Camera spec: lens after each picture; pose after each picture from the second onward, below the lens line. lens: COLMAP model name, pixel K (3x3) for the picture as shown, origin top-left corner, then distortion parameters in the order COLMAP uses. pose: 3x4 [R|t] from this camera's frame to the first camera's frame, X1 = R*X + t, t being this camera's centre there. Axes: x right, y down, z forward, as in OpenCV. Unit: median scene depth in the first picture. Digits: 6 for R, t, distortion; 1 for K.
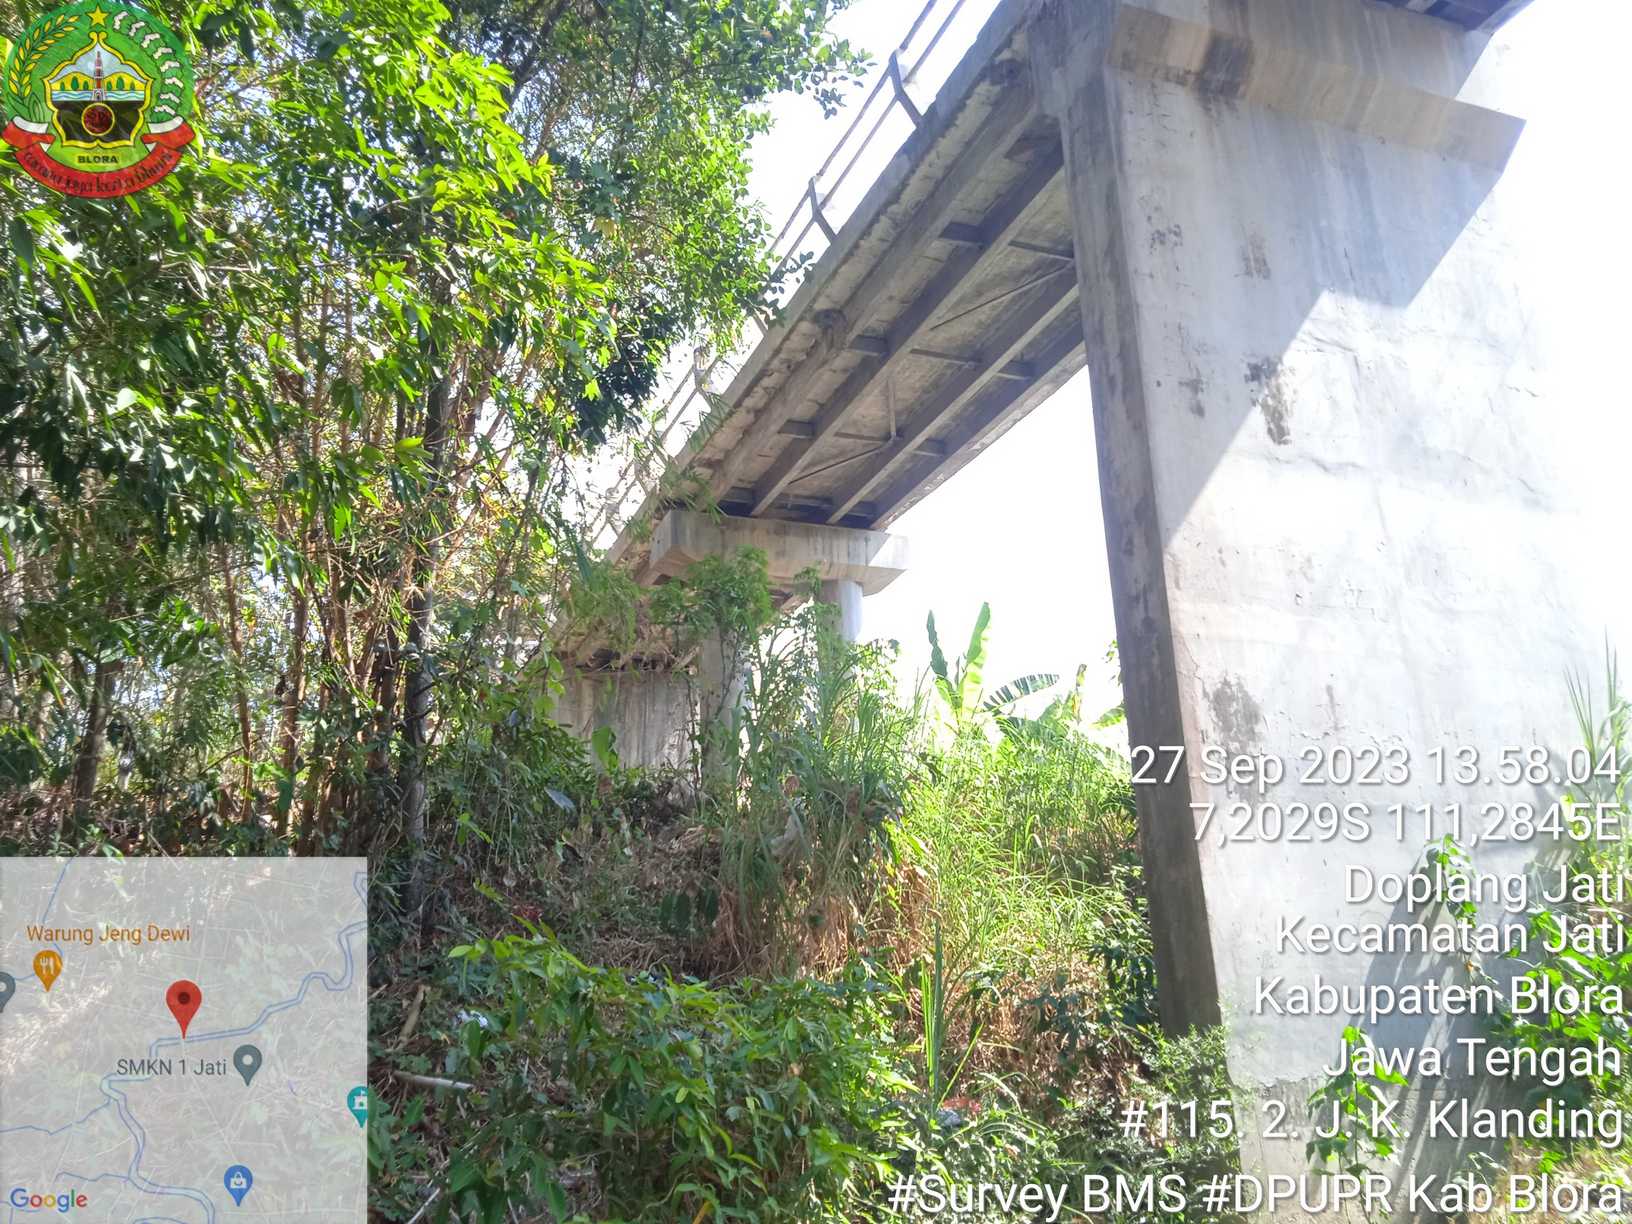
lens RADIAL K [[1342.6, 0, 816.0], [0, 1342.6, 612.0], [0, 0, 1]] dist [0.072161, -0.076781]
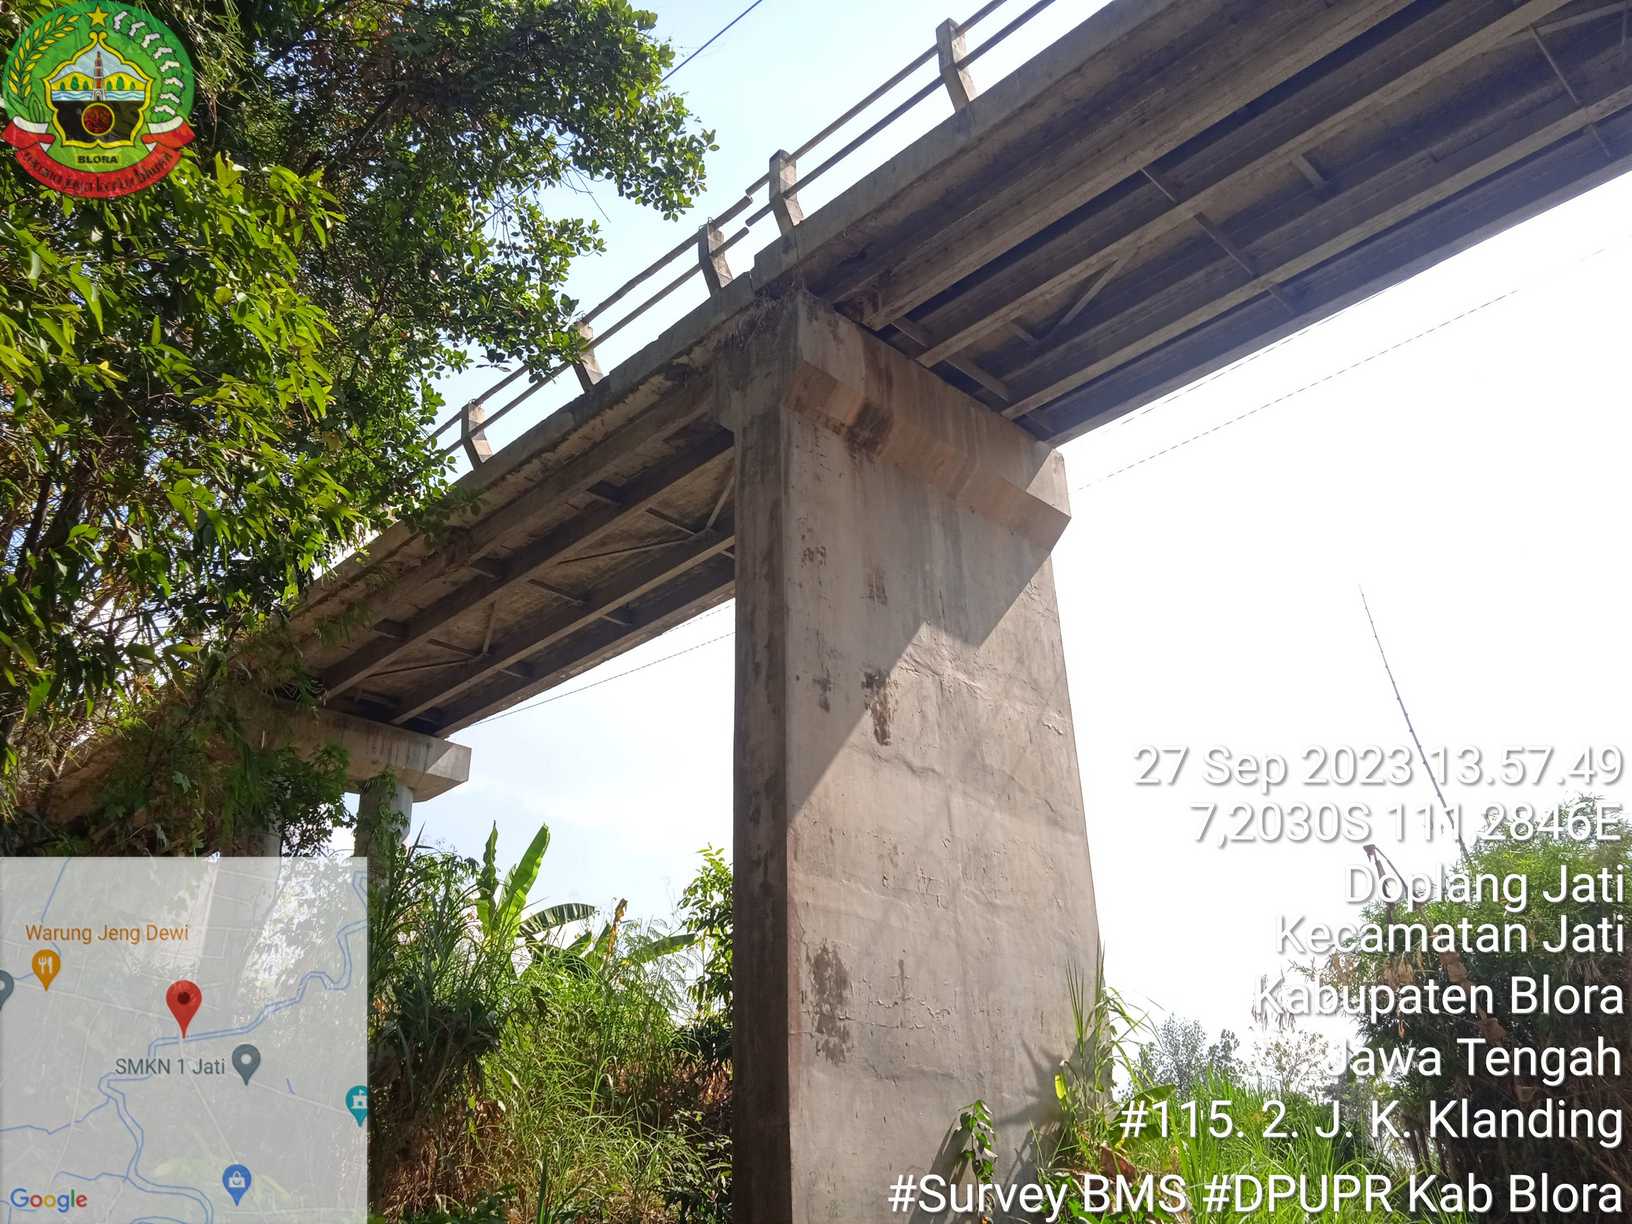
lens RADIAL K [[1342.6, 0, 816.0], [0, 1342.6, 612.0], [0, 0, 1]] dist [0.072161, -0.076781]
pose [[0.921318, 0.188394, 0.340120, -0.126022], [-0.131914, 0.974342, -0.182365, -0.014456], [-0.365749, 0.123149, 0.922530, -0.073910]]
